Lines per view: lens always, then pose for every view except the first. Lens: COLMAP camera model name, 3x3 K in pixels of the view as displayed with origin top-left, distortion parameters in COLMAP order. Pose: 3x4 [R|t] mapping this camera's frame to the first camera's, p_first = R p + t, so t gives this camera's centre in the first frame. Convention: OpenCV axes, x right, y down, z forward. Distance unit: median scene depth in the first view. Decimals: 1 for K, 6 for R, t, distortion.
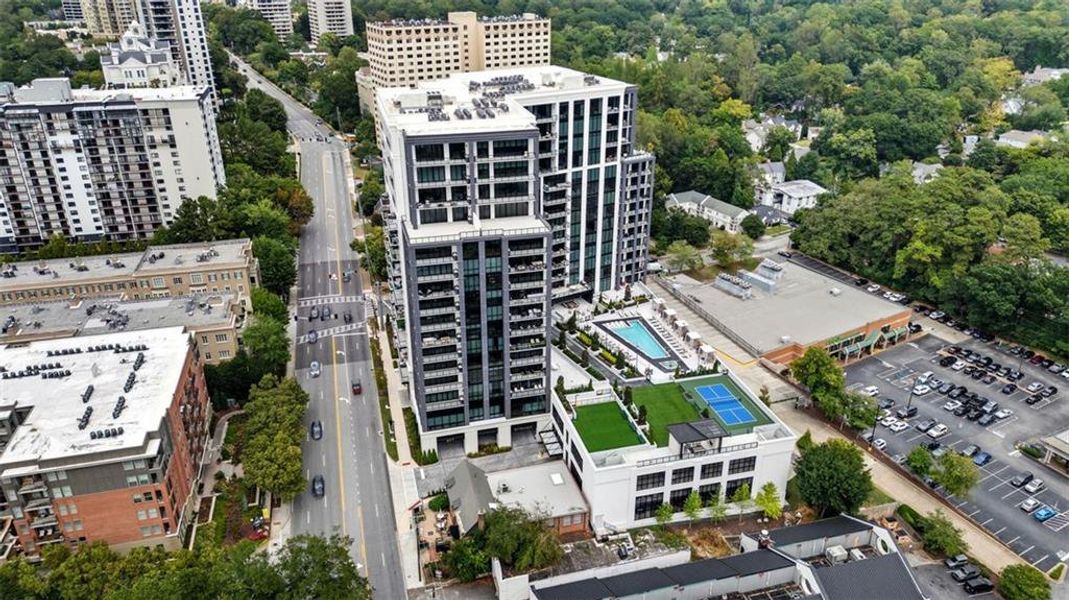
lens RADIAL K [[736.8, 0, 534.5], [0, 736.8, 300.0], [0, 0, 1]] dist [0.106021, -0.148728]
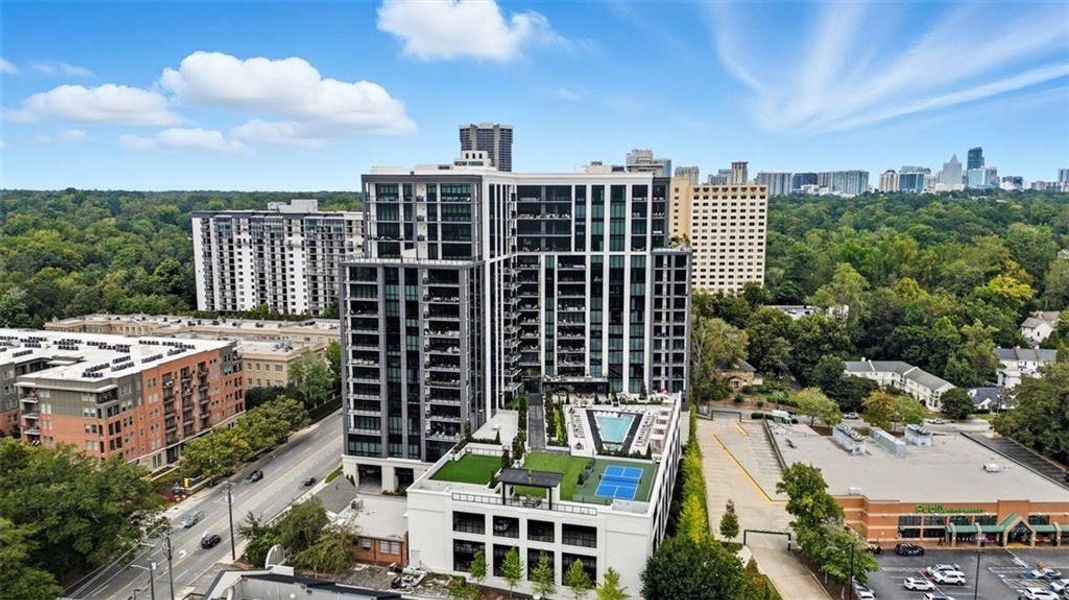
lens RADIAL K [[736.8, 0, 534.5], [0, 736.8, 300.0], [0, 0, 1]] dist [0.106021, -0.148728]
pose [[0.871500, 0.069575, -0.485435, 0.451941], [-0.207862, 0.948971, -0.237164, 0.130205], [0.444163, 0.307592, 0.841491, 0.139518]]
